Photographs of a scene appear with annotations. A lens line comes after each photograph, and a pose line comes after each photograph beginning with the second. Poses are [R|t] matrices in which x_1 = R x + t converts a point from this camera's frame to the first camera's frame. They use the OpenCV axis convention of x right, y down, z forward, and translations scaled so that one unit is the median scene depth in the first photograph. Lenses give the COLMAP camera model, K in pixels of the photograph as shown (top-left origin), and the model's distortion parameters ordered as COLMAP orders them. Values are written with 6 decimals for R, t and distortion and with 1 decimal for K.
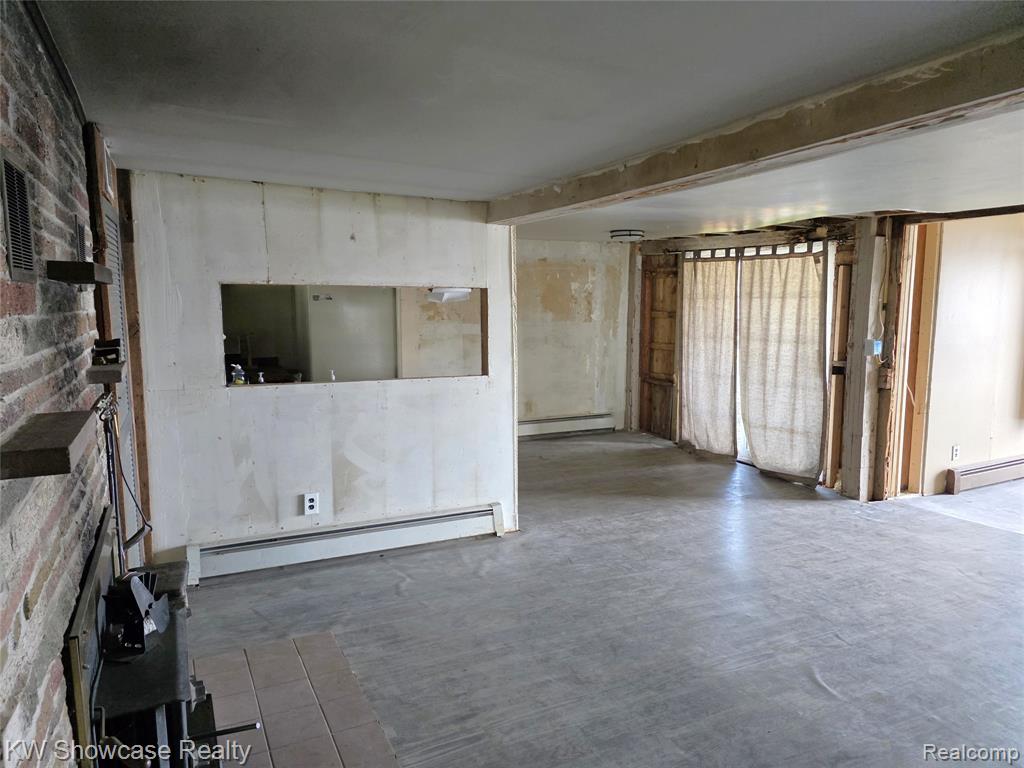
lens RADIAL K [[682.0, 0, 512.0], [0, 682.0, 386.0], [0, 0, 1]] dist [0.057944, -0.007933]
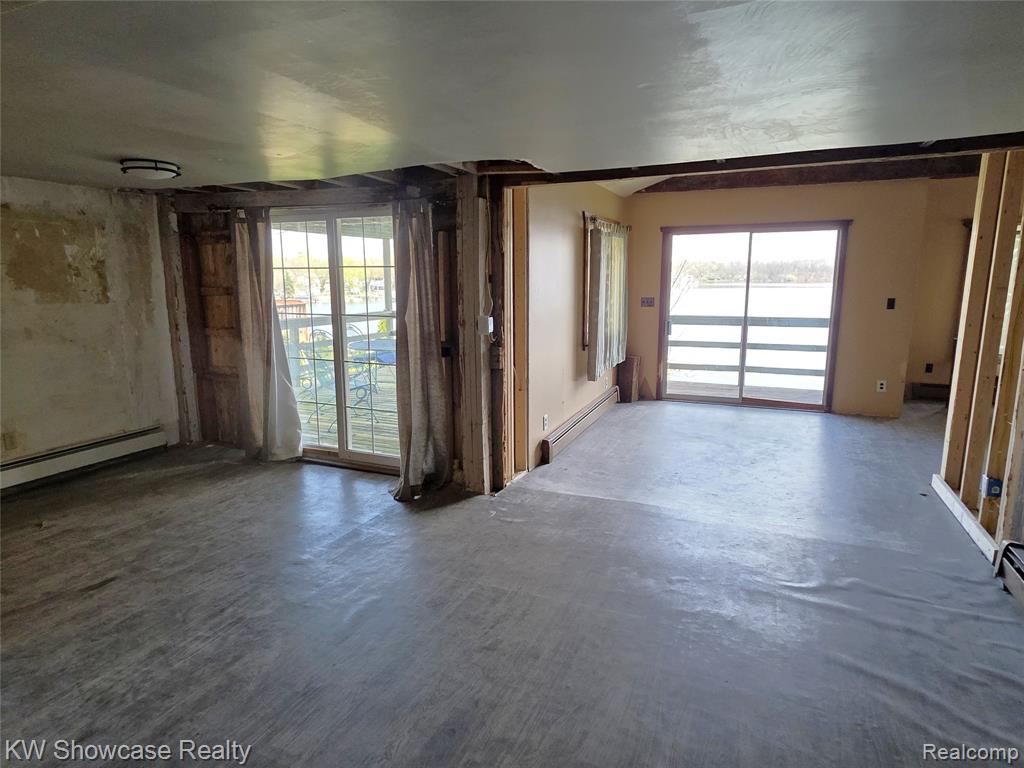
lens RADIAL K [[588.6, 0, 513.6], [0, 588.6, 387.4], [0, 0, 1]] dist [-0.000891, -0.000742]
pose [[0.764265, -0.118119, 0.633993, 0.042074], [0.081763, 0.992898, 0.086422, -0.026687], [-0.639699, -0.014211, 0.768494, 0.277211]]
